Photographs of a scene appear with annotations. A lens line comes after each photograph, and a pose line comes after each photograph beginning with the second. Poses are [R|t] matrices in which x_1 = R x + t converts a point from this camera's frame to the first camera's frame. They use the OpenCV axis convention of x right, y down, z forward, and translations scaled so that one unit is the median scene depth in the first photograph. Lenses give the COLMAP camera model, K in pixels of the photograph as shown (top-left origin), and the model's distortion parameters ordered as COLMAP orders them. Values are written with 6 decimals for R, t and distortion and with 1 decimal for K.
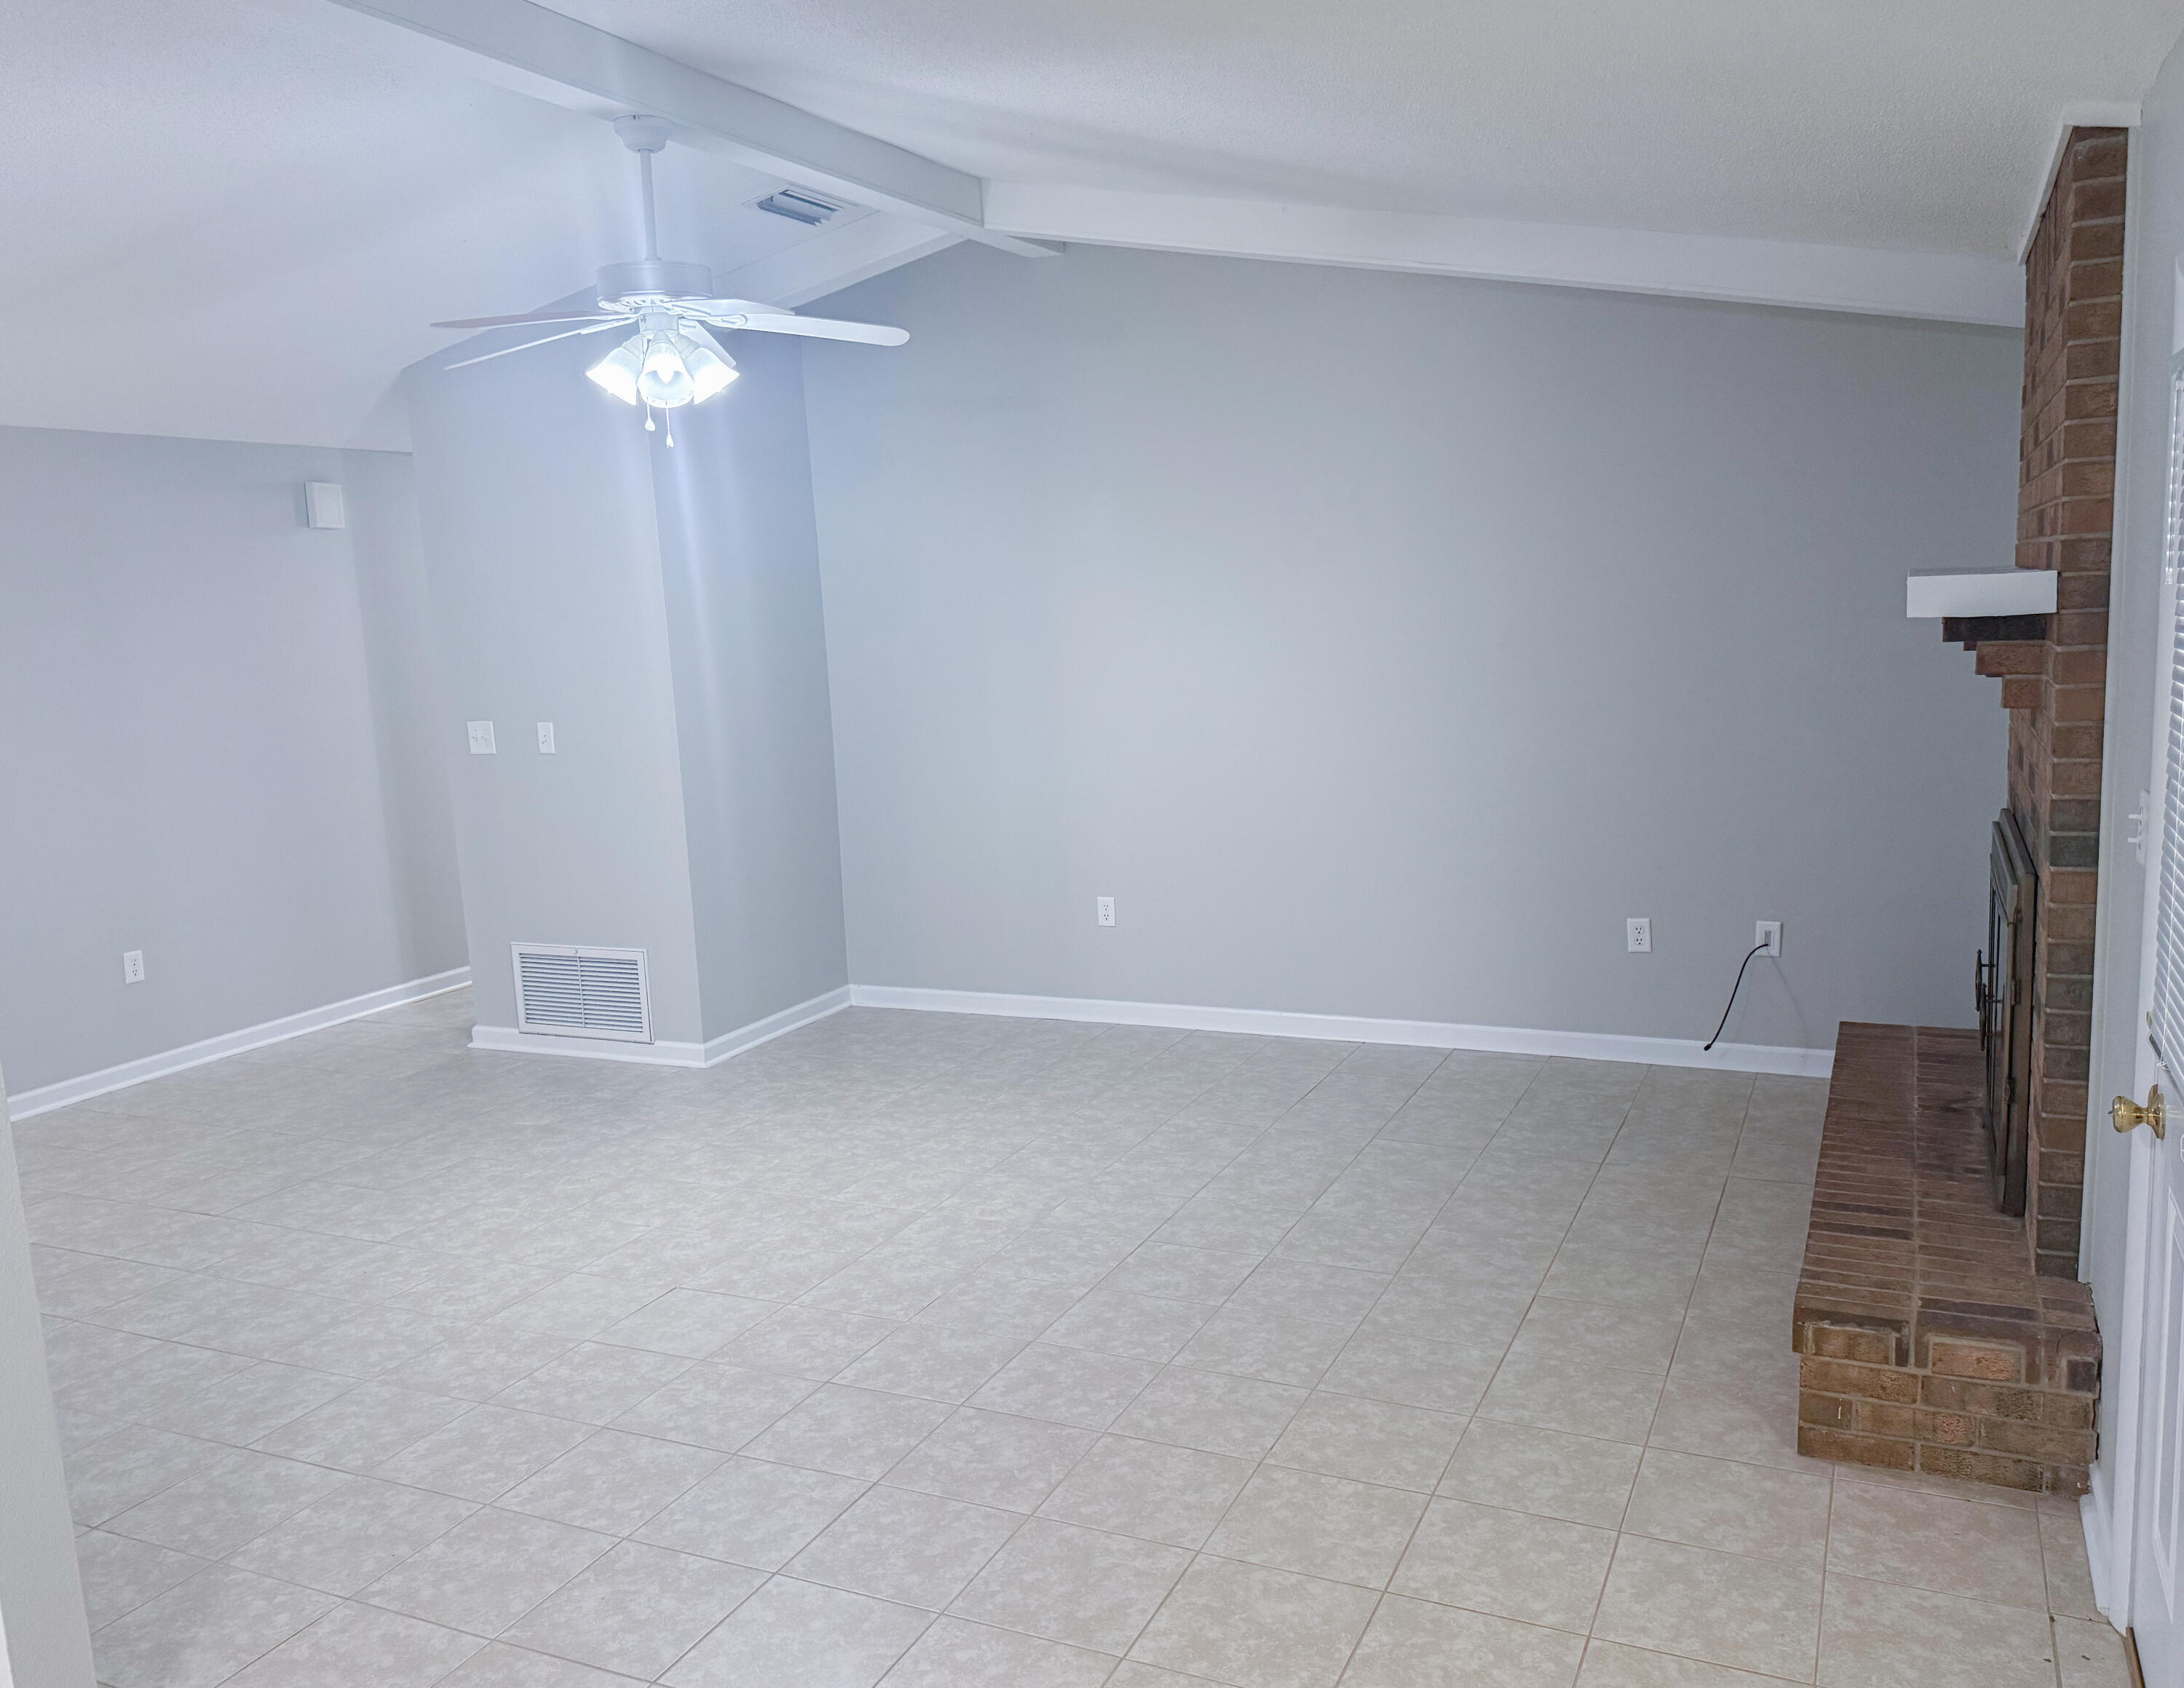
lens RADIAL K [[1754.7, 0, 1092.0], [0, 1754.7, 844.0], [0, 0, 1]] dist [0.095686, -0.228328]
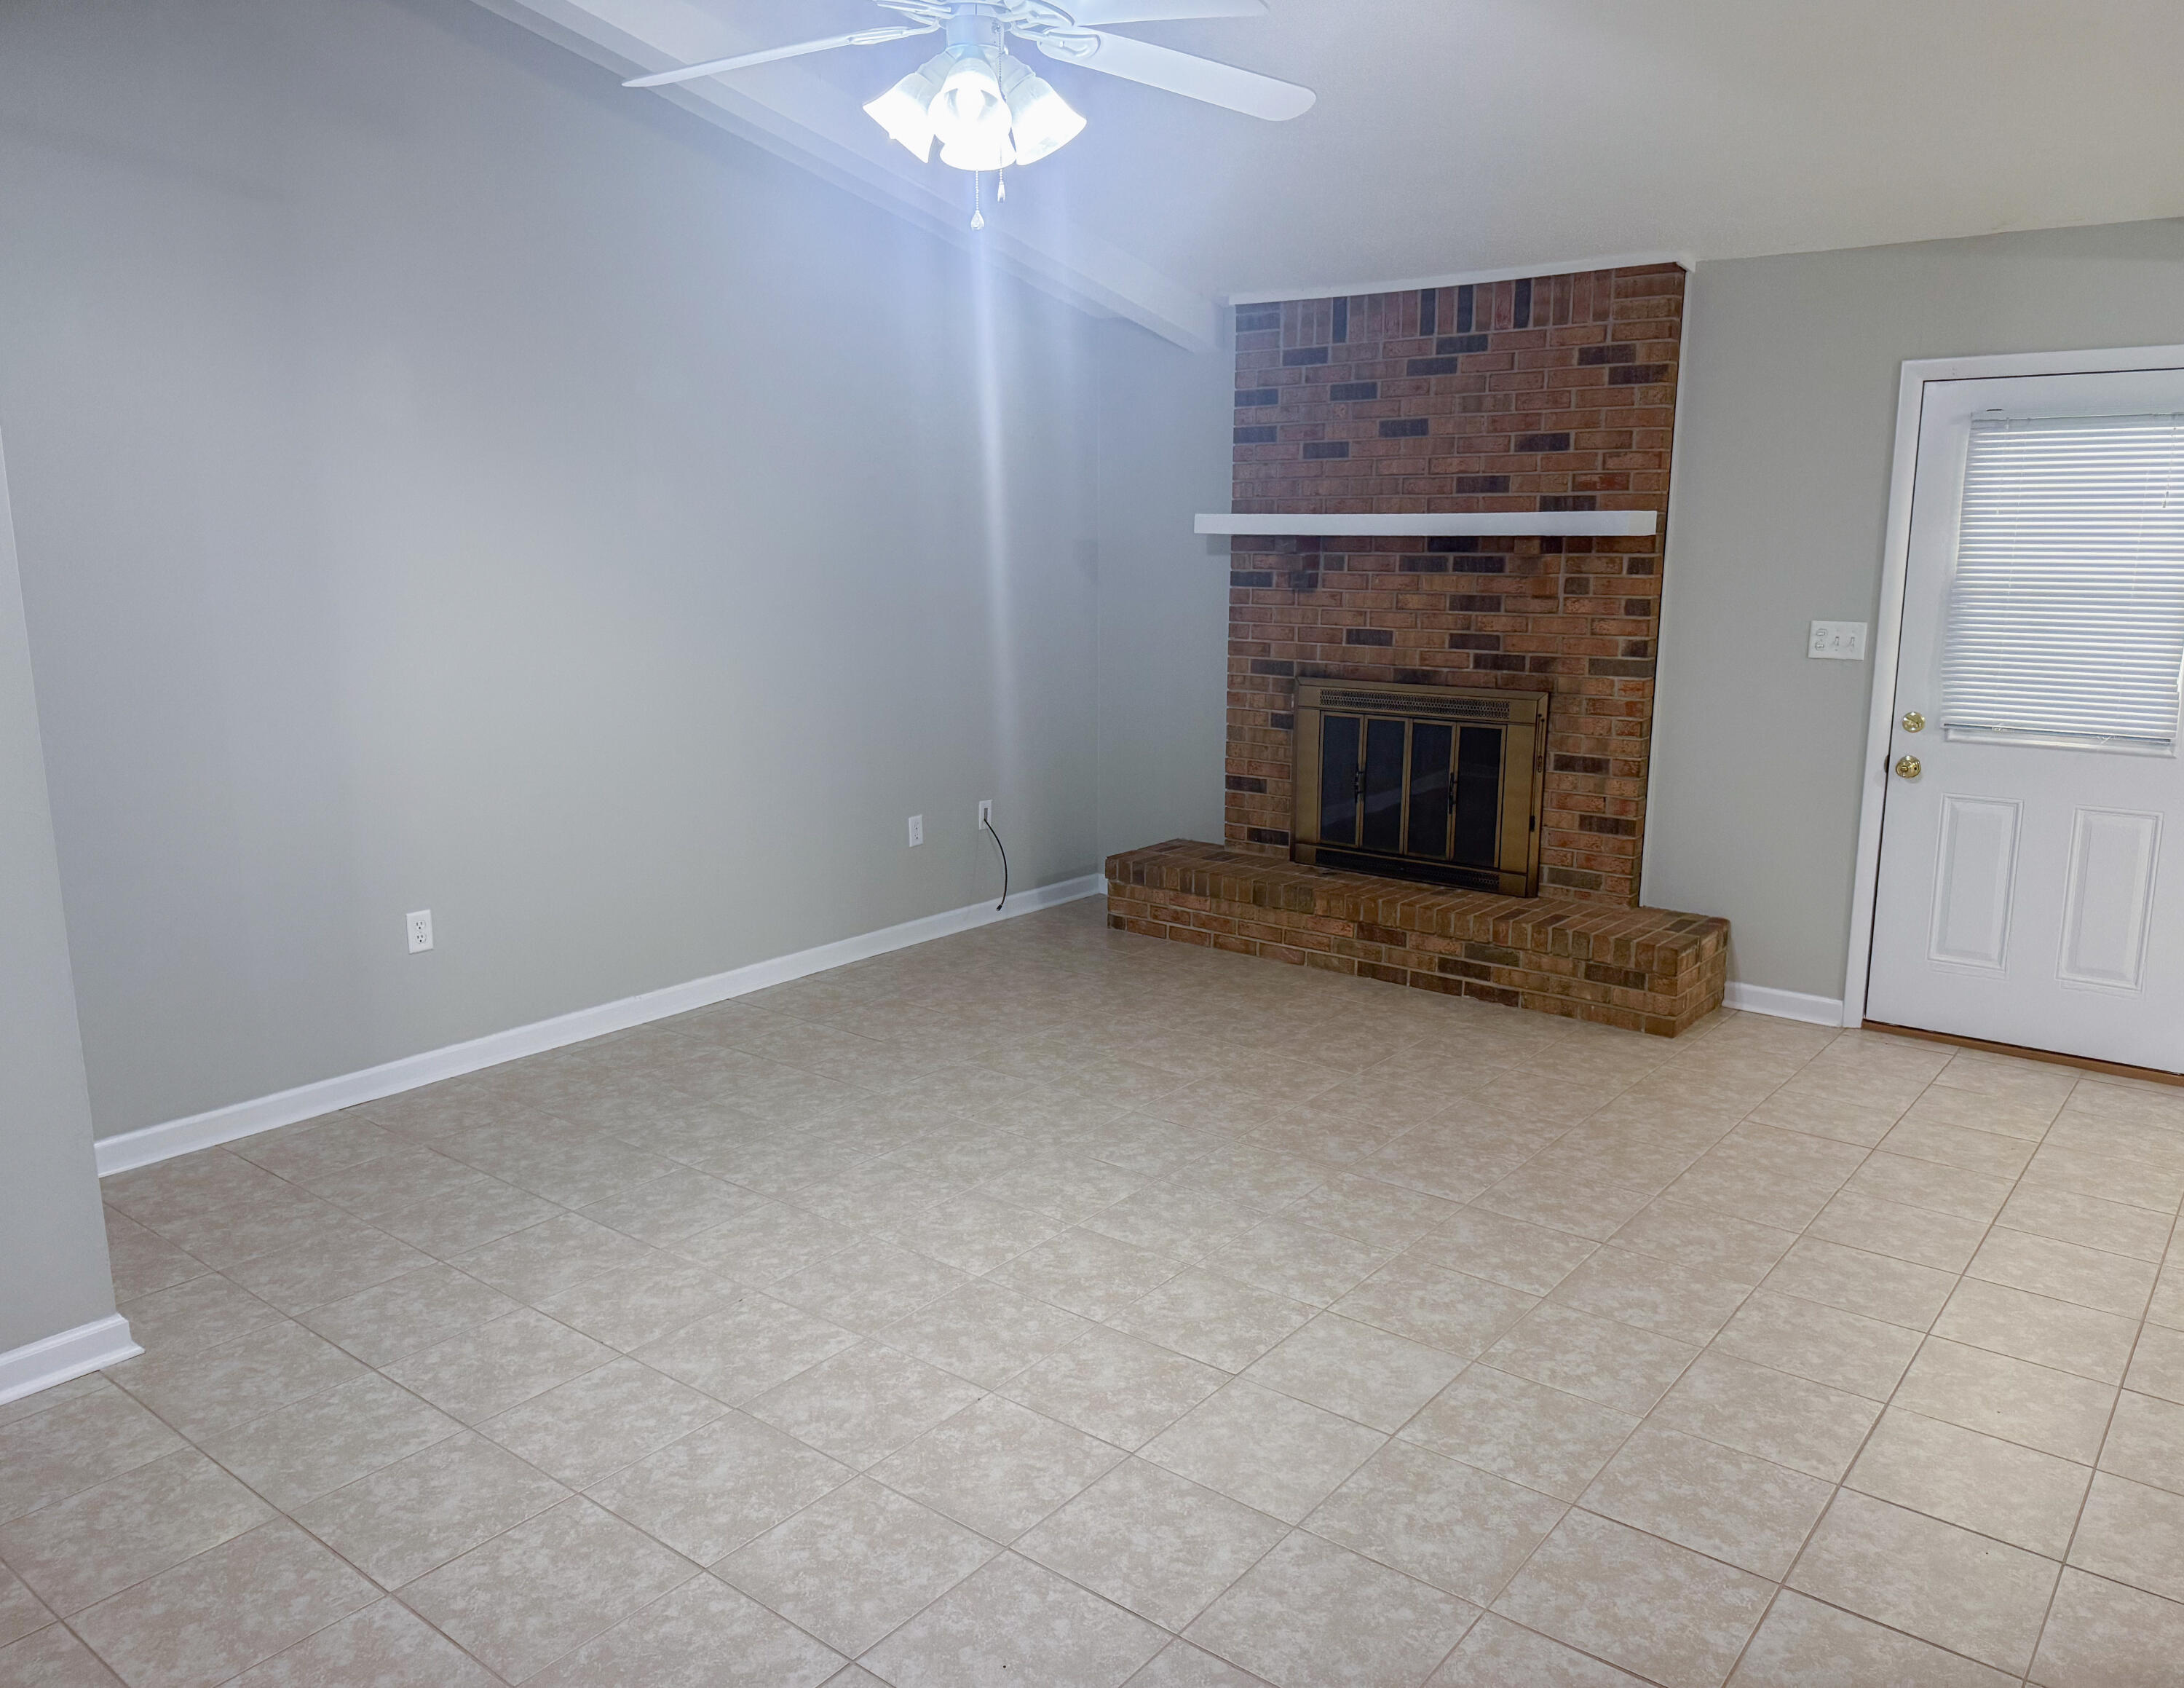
lens RADIAL K [[1633.6, 0, 1092.0], [0, 1633.6, 844.0], [0, 0, 1]] dist [0.064450, -0.142475]
pose [[0.236063, -0.155250, 0.959256, -0.800081], [0.133403, 0.982986, 0.126262, -0.065903], [-0.962537, 0.098161, 0.252758, 0.767232]]
